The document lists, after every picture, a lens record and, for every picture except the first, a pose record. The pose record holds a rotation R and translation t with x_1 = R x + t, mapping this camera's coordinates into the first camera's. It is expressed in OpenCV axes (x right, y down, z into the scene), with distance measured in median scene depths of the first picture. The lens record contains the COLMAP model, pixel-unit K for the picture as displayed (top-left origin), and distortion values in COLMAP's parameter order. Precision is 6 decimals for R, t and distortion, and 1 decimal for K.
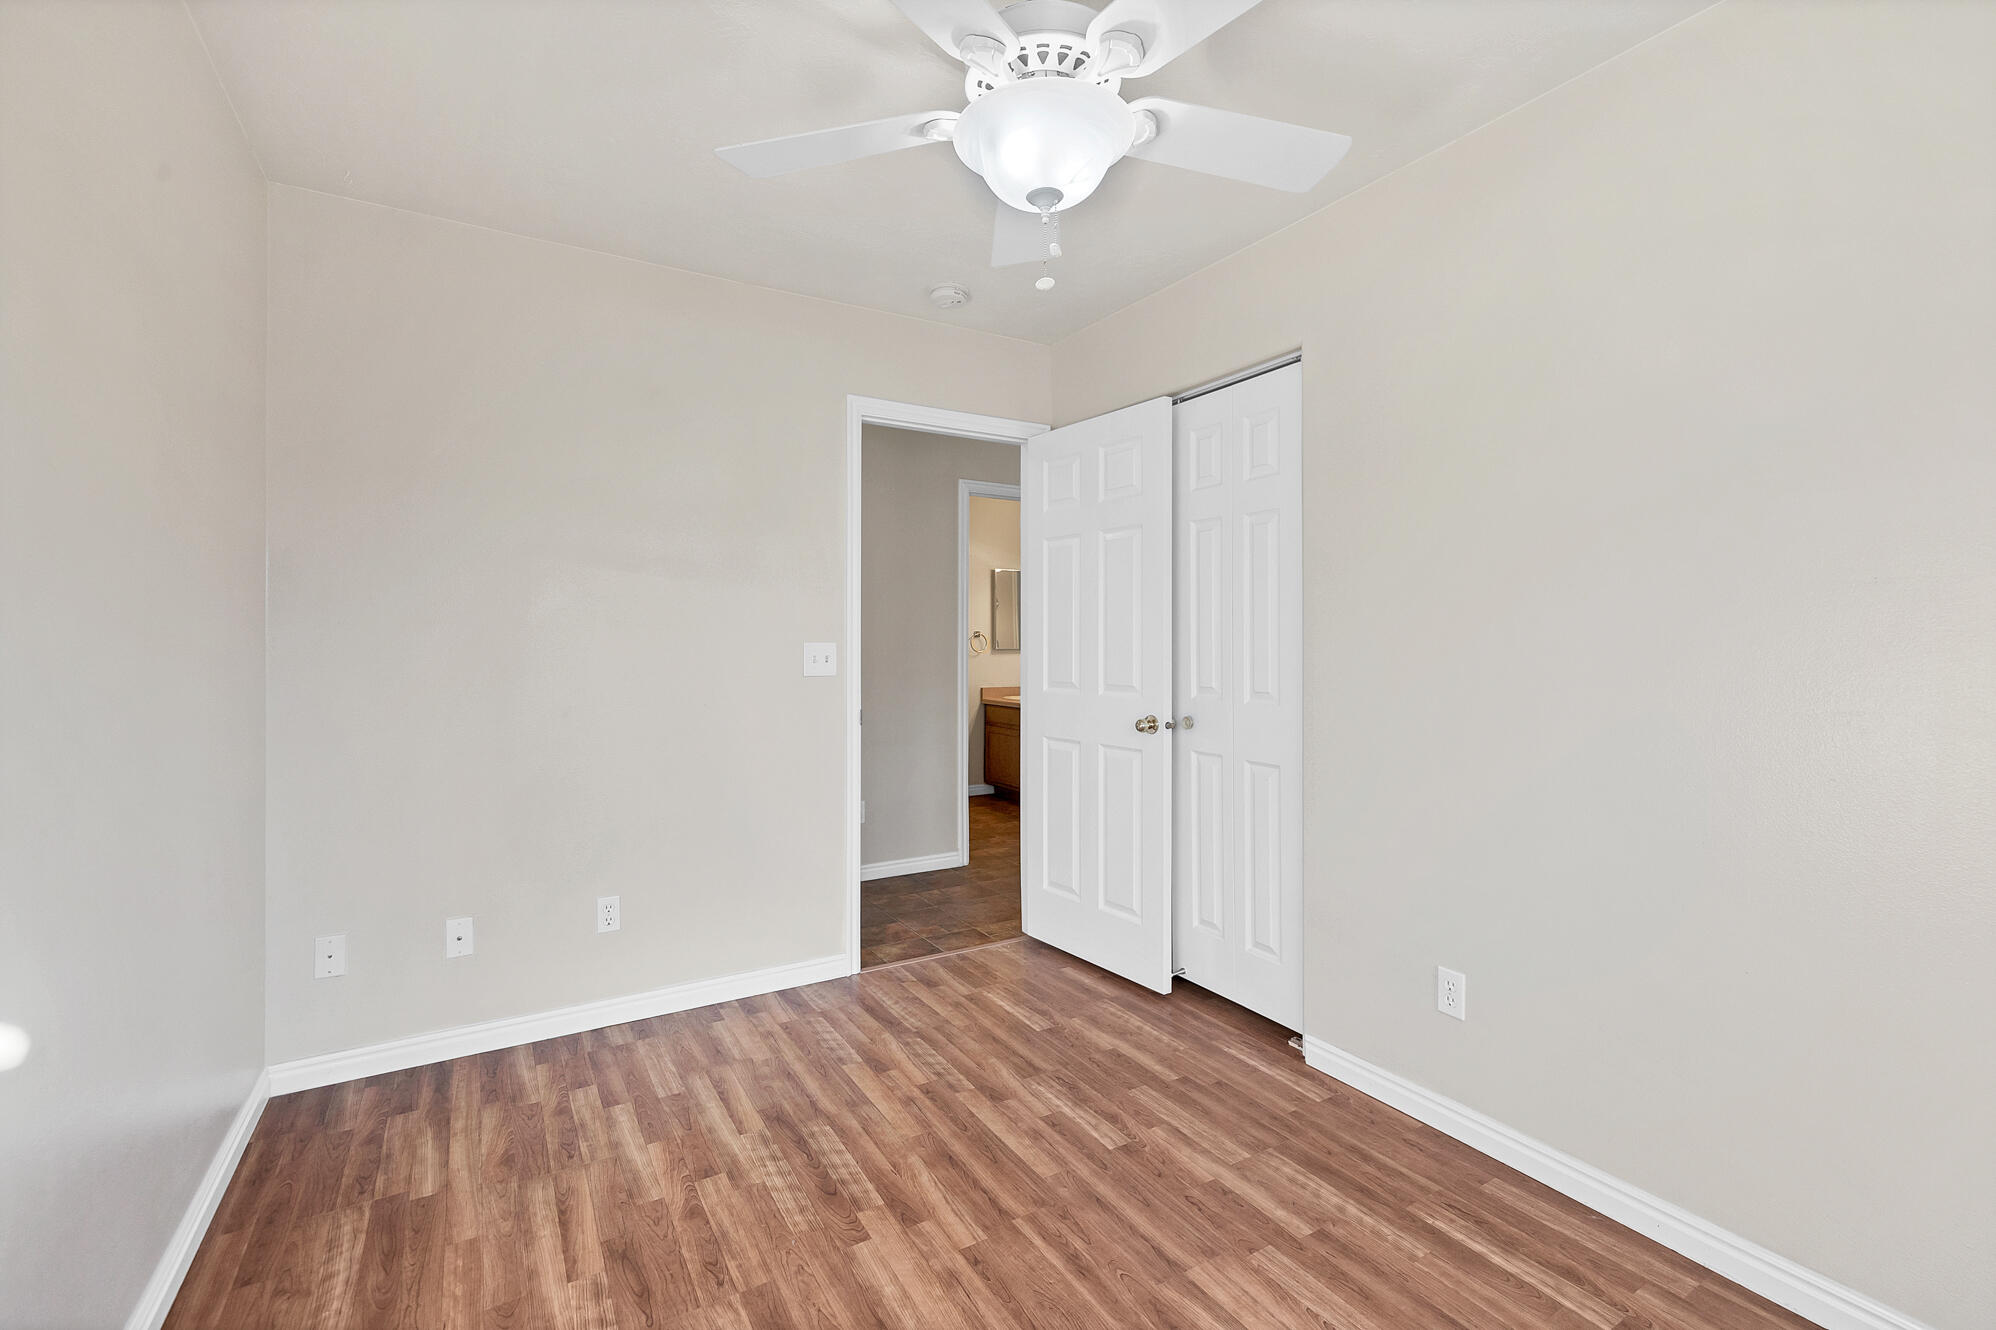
lens RADIAL K [[869.6, 0, 998.3], [0, 869.6, 655.7], [0, 0, 1]] dist [0.004778, -0.002118]
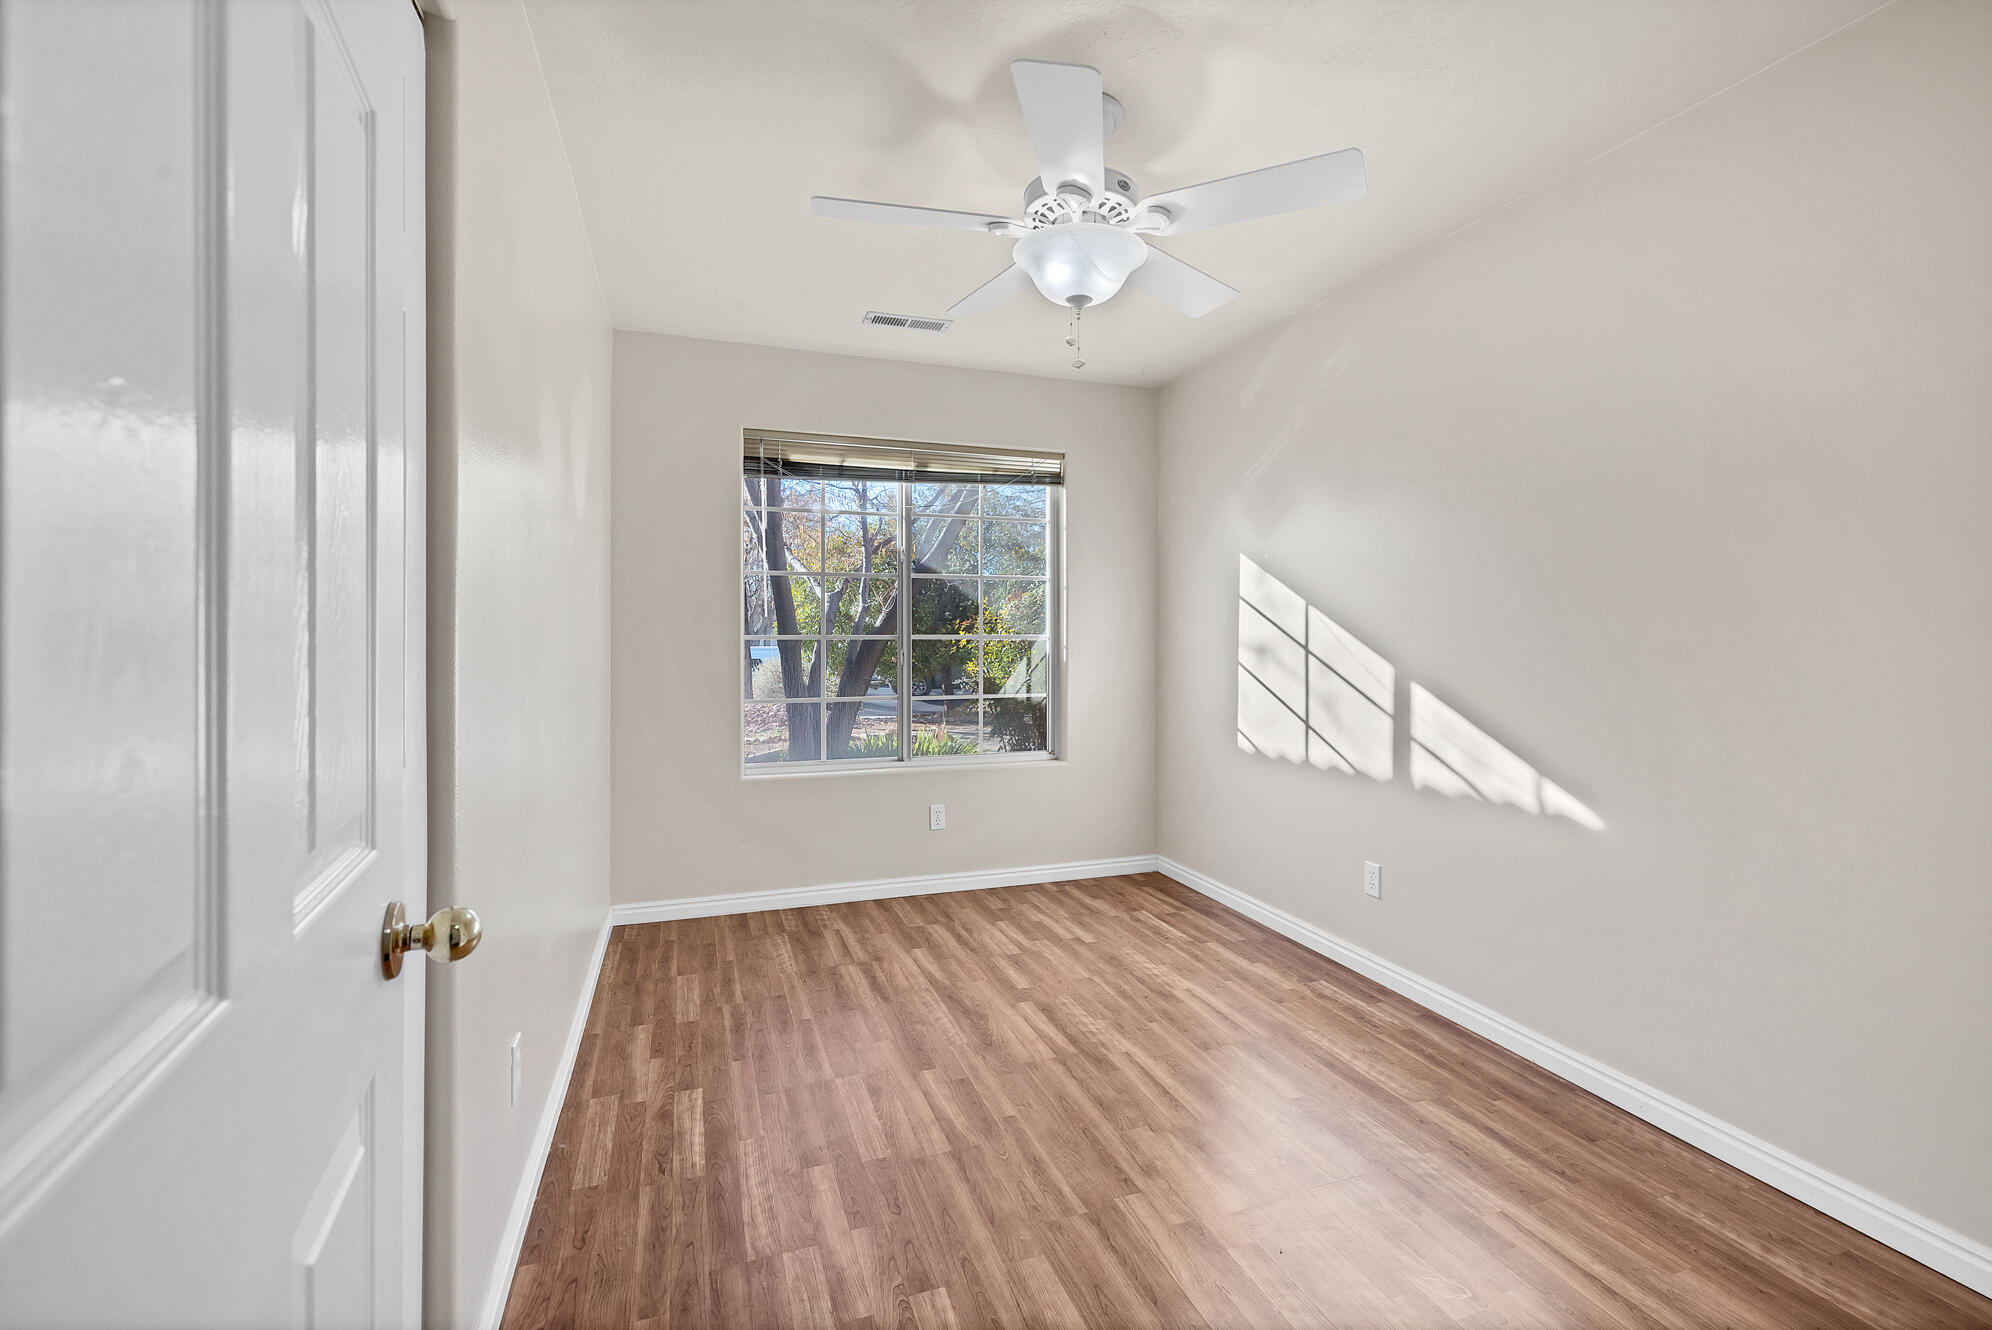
lens RADIAL K [[867.8, 0, 994.7], [0, 867.8, 645.7], [0, 0, 1]] dist [0.004778, -0.002118]
pose [[-0.979833, -0.002958, 0.199797, -0.078157], [0.002509, 0.999630, 0.027100, -0.022539], [-0.199804, 0.027055, -0.979462, 2.024940]]
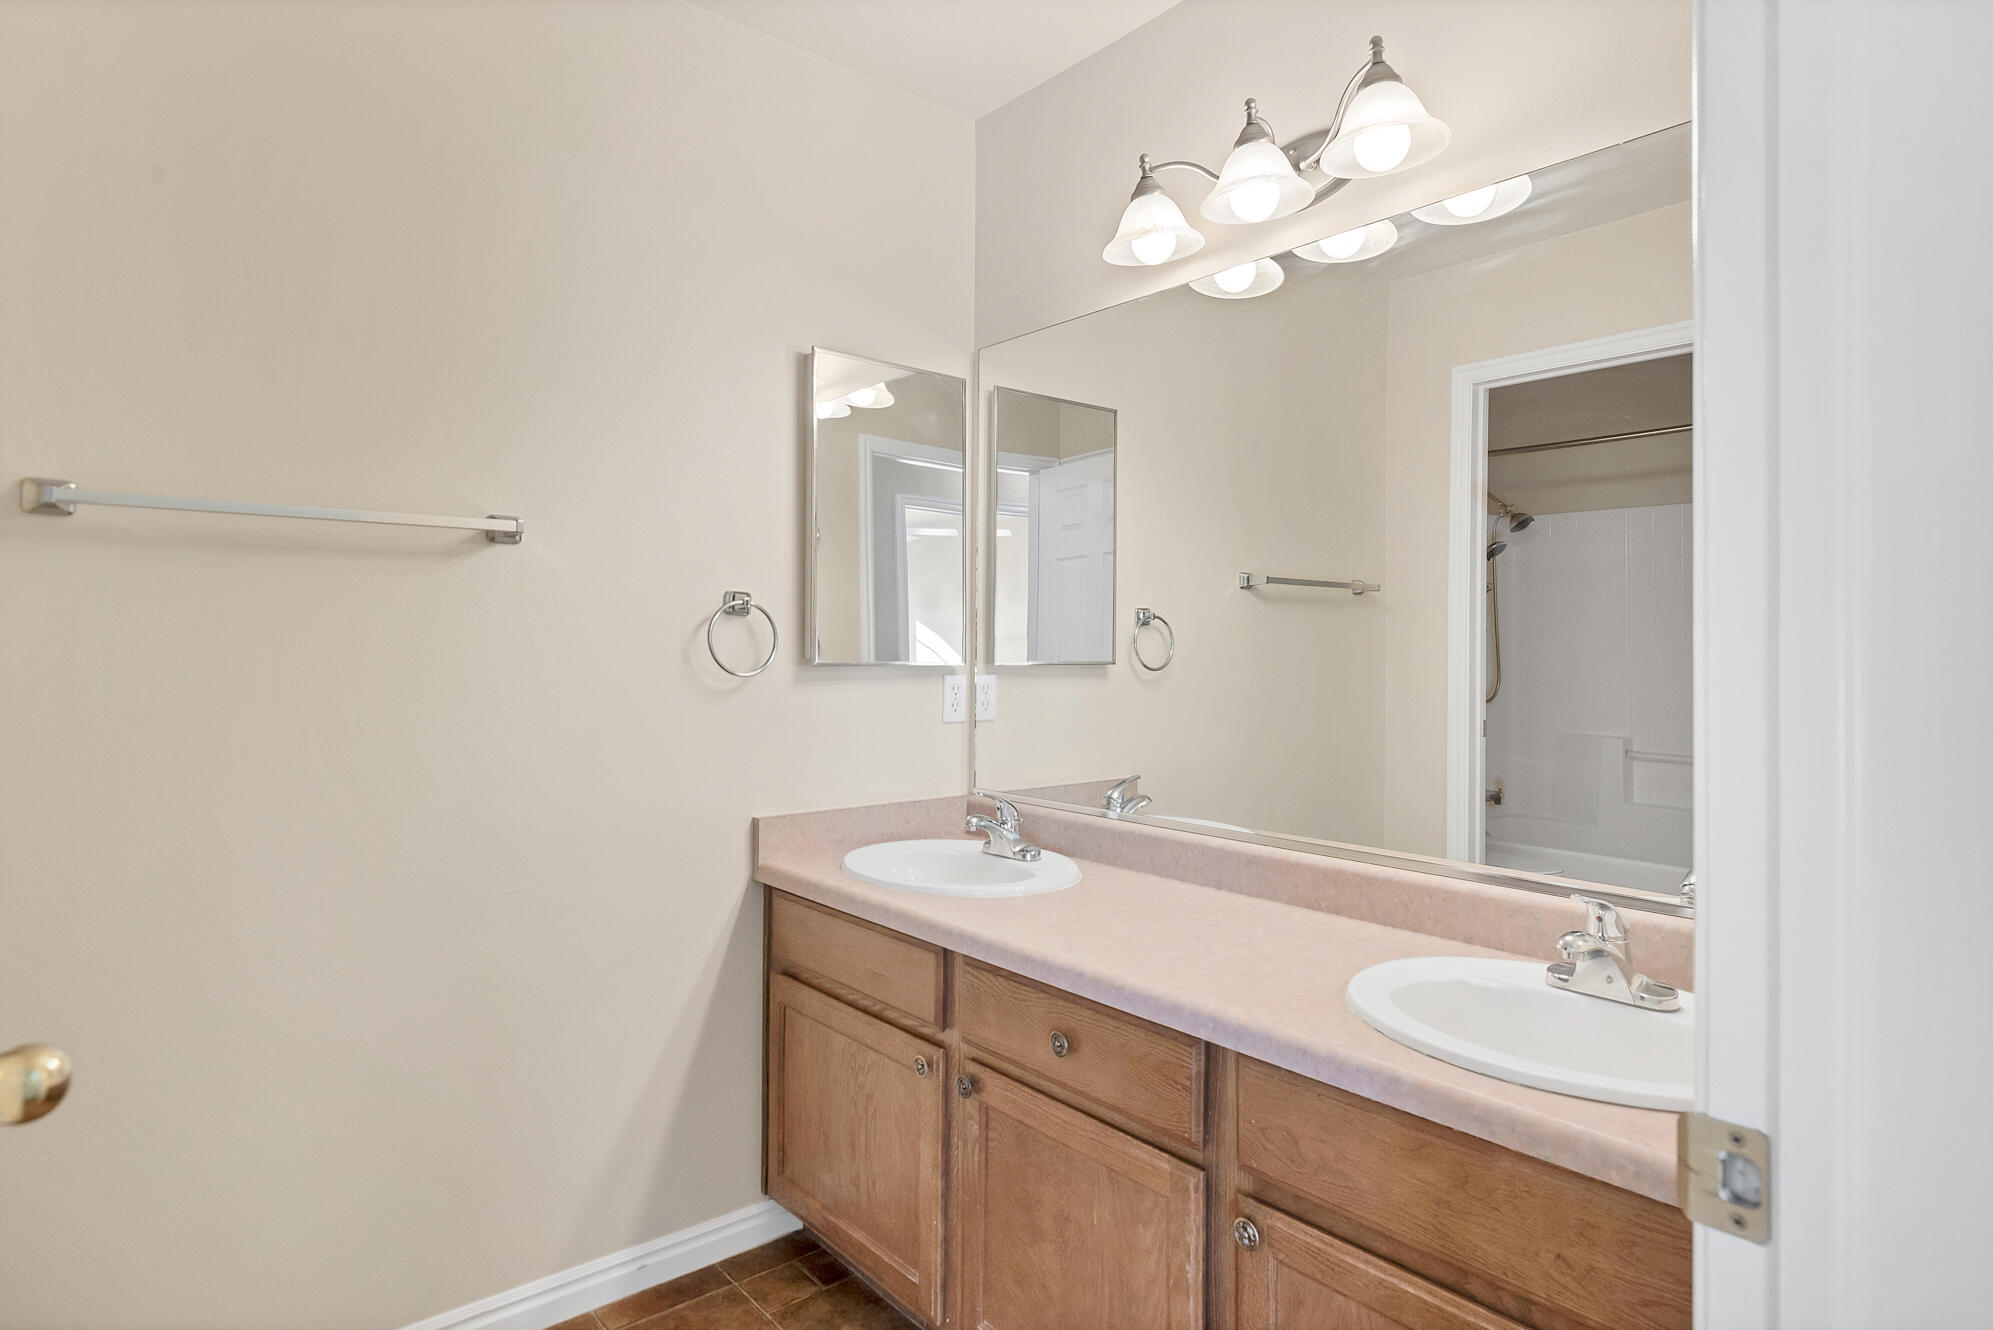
lens RADIAL K [[1089.7, 0, 995.9], [0, 1089.7, 657.7], [0, 0, 1]] dist [0.000596, 0.000016]
pose [[0.986433, 0.006720, 0.164026, -0.002557], [-0.005043, 0.999931, -0.010638, -0.006247], [-0.164086, 0.009667, 0.986399, 0.671415]]
